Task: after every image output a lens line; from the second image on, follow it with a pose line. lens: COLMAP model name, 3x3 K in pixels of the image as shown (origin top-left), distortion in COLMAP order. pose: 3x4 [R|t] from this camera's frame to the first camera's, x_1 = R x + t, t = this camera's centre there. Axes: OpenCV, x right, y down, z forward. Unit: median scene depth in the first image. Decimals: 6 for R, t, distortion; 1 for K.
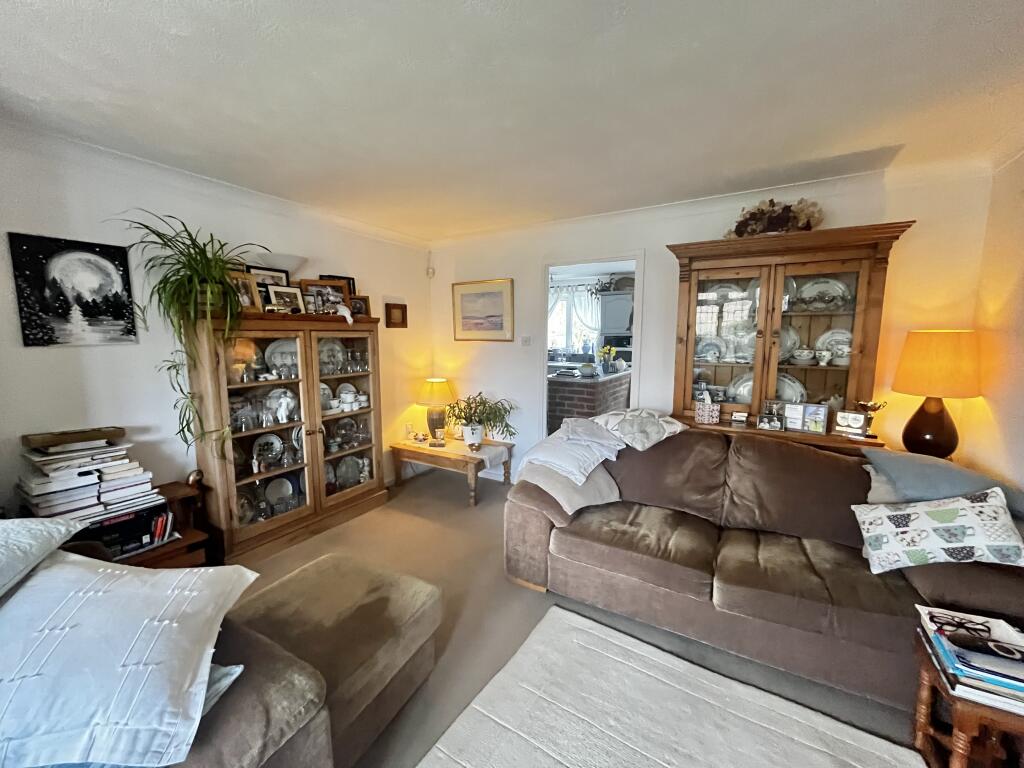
lens RADIAL K [[414.7, 0, 508.3], [0, 414.7, 384.6], [0, 0, 1]] dist [0.000092, -0.000290]
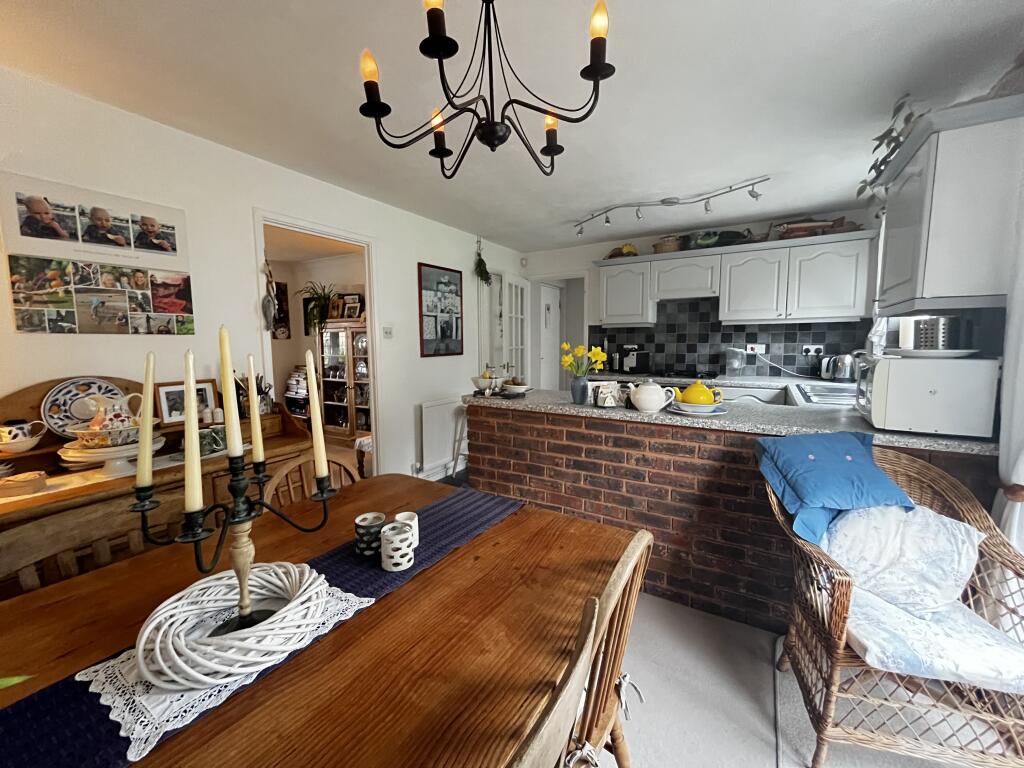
lens RADIAL K [[414.7, 0, 514.1], [0, 414.7, 379.9], [0, 0, 1]] dist [0.000092, -0.000290]
pose [[-0.000385, 0.106117, -0.994354, 1.698019], [-0.117435, 0.987468, 0.105428, -0.247391], [0.993080, 0.116813, 0.012082, 2.304883]]
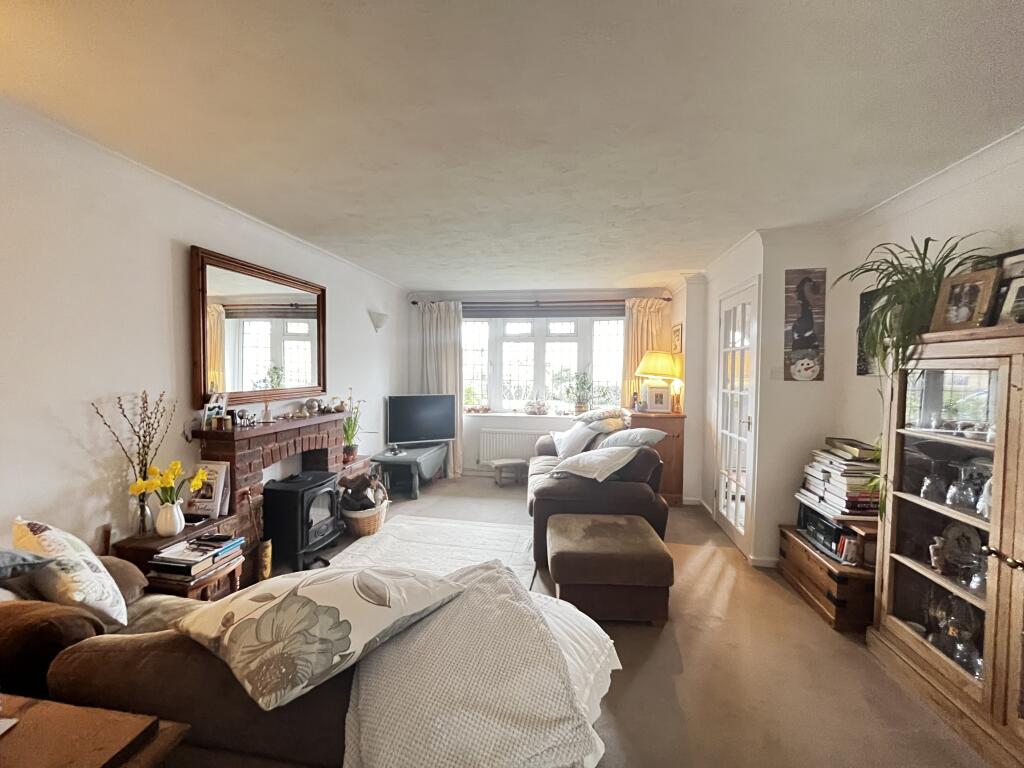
lens RADIAL K [[414.7, 0, 514.6], [0, 414.7, 383.5], [0, 0, 1]] dist [0.000092, -0.000290]
pose [[-0.924438, 0.006351, -0.381280, 0.361696], [-0.054897, 0.987230, 0.149544, -0.189403], [0.377361, 0.159175, -0.912284, 1.680045]]
